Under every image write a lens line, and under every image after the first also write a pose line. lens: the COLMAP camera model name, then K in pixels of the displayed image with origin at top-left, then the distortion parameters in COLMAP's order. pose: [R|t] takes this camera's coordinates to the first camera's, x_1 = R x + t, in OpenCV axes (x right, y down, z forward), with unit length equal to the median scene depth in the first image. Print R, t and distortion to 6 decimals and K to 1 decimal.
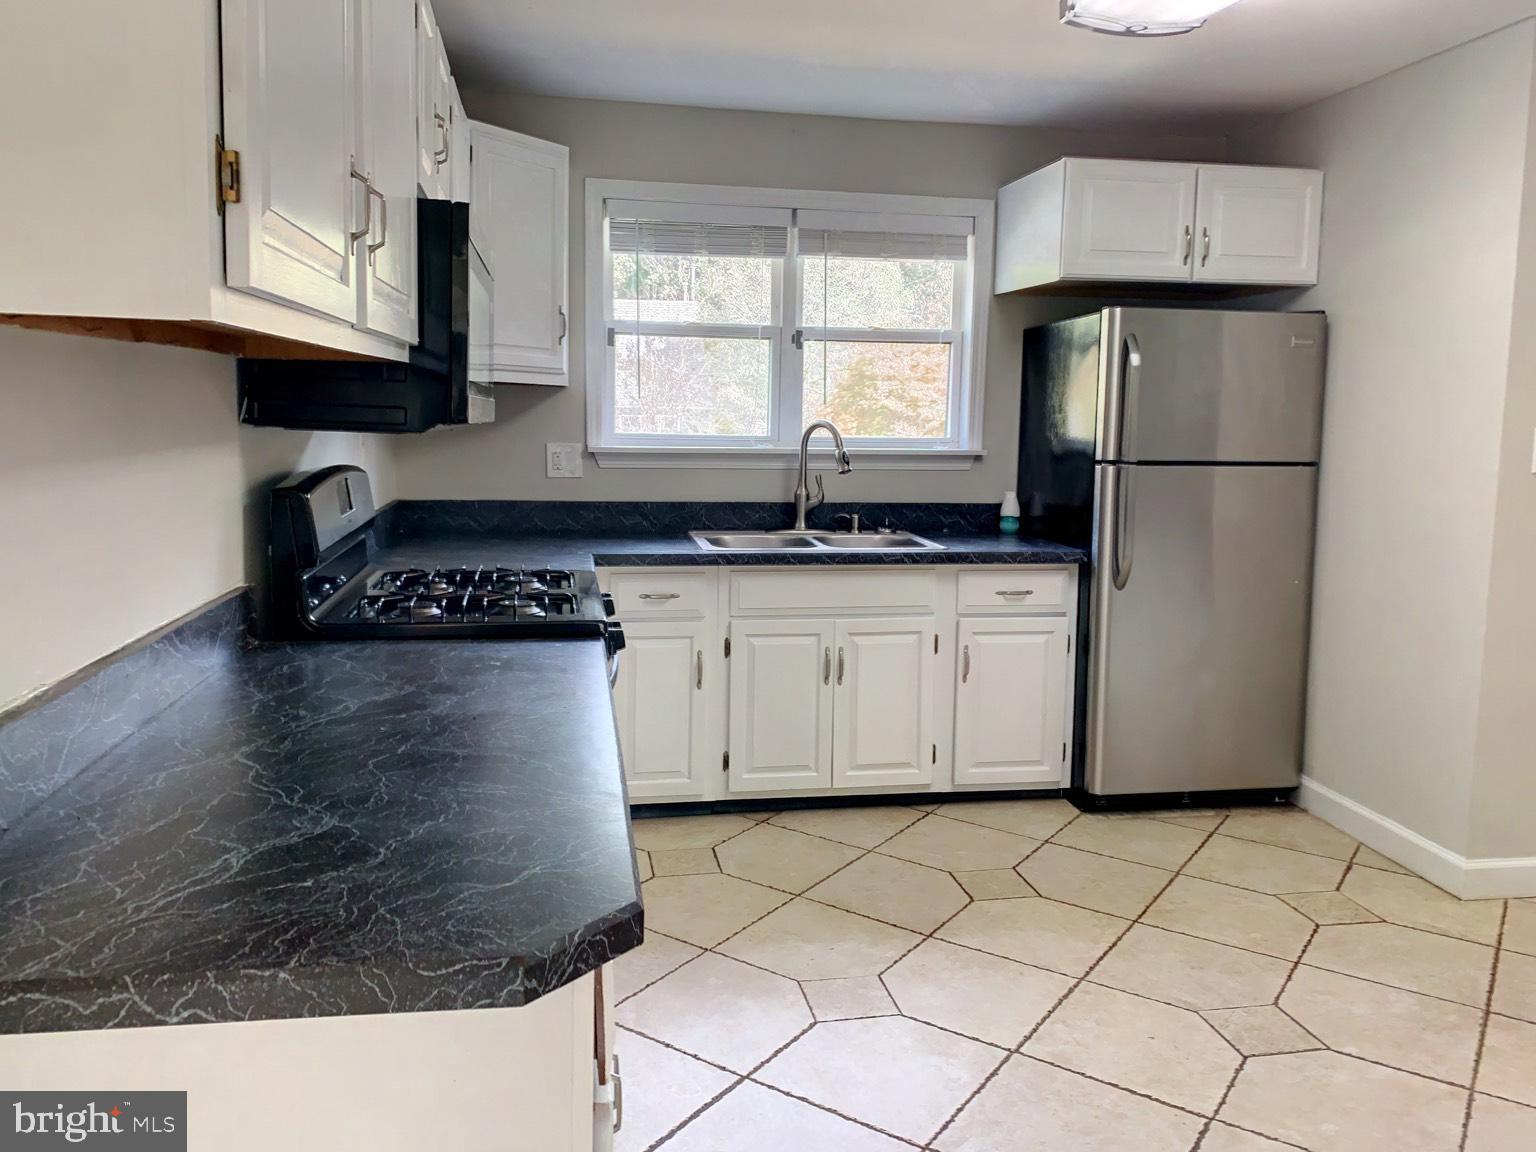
lens RADIAL K [[1155.5, 0, 766.9], [0, 1155.5, 539.4], [0, 0, 1]] dist [0.038080, -0.001998]
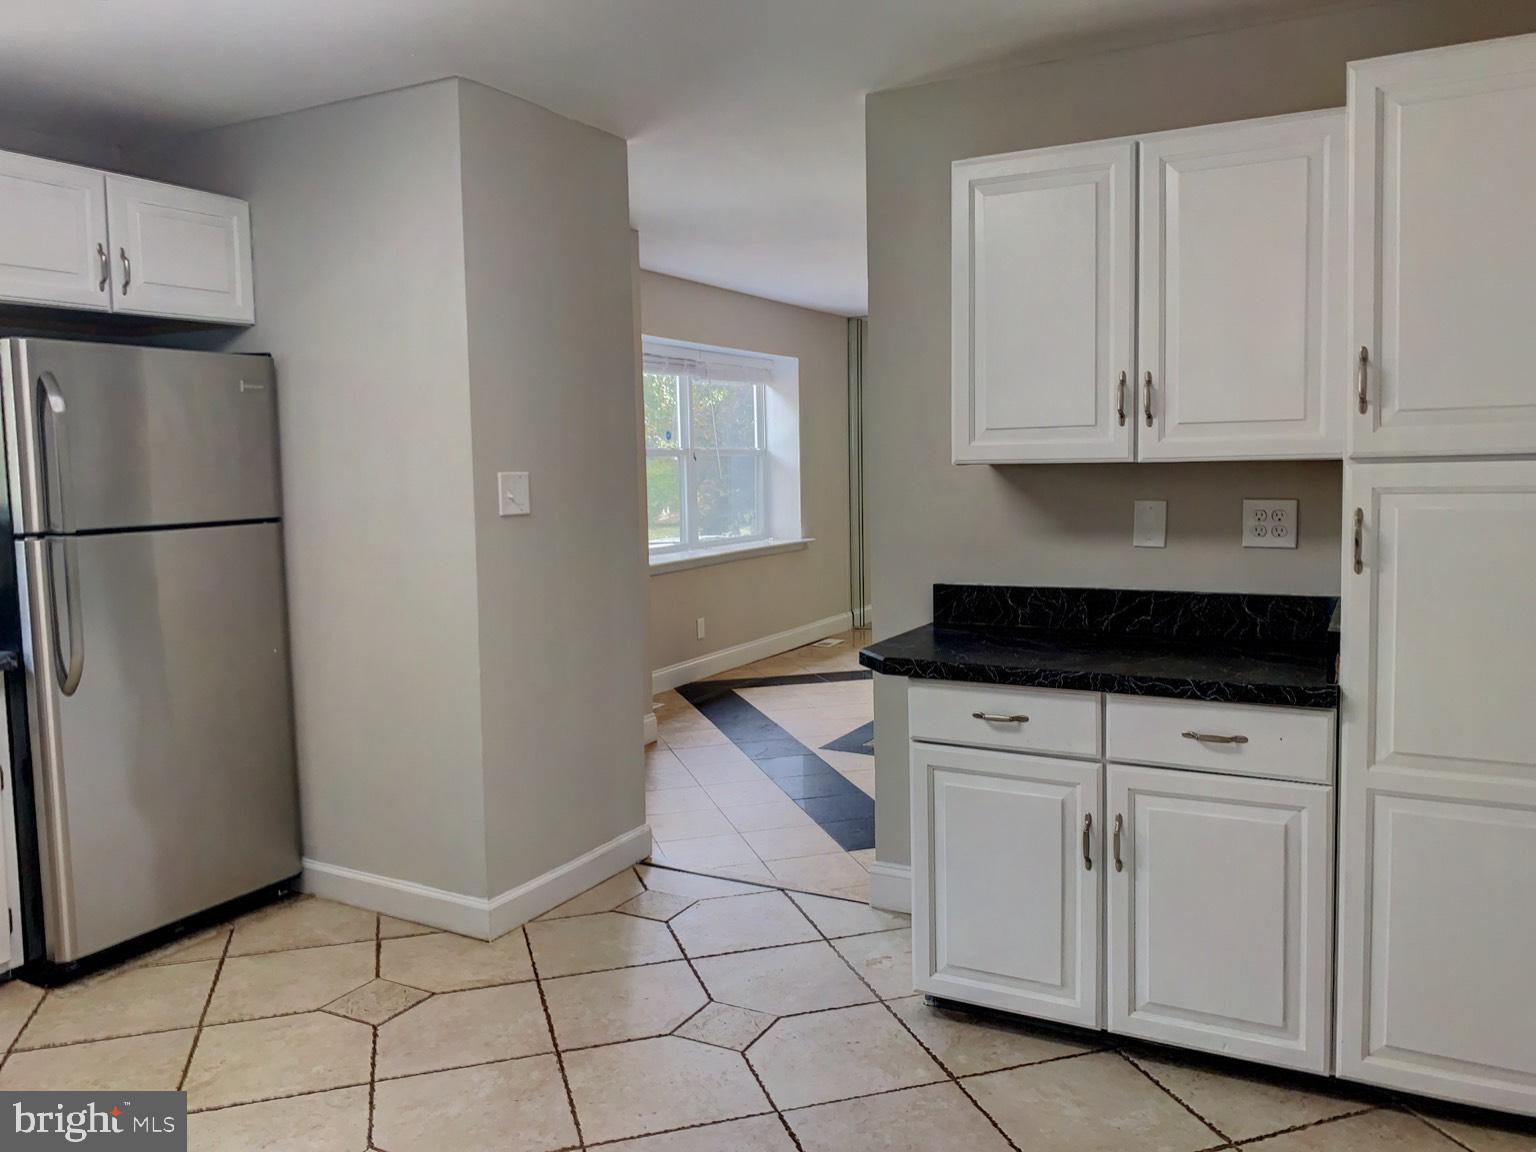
lens RADIAL K [[1185.6, 0, 764.9], [0, 1185.6, 546.0], [0, 0, 1]] dist [-0.005885, 0.004316]
pose [[0.623008, -0.088838, 0.777154, -0.016497], [0.117213, 0.992915, 0.019538, -0.017840], [-0.773383, 0.078920, 0.629007, 0.124388]]
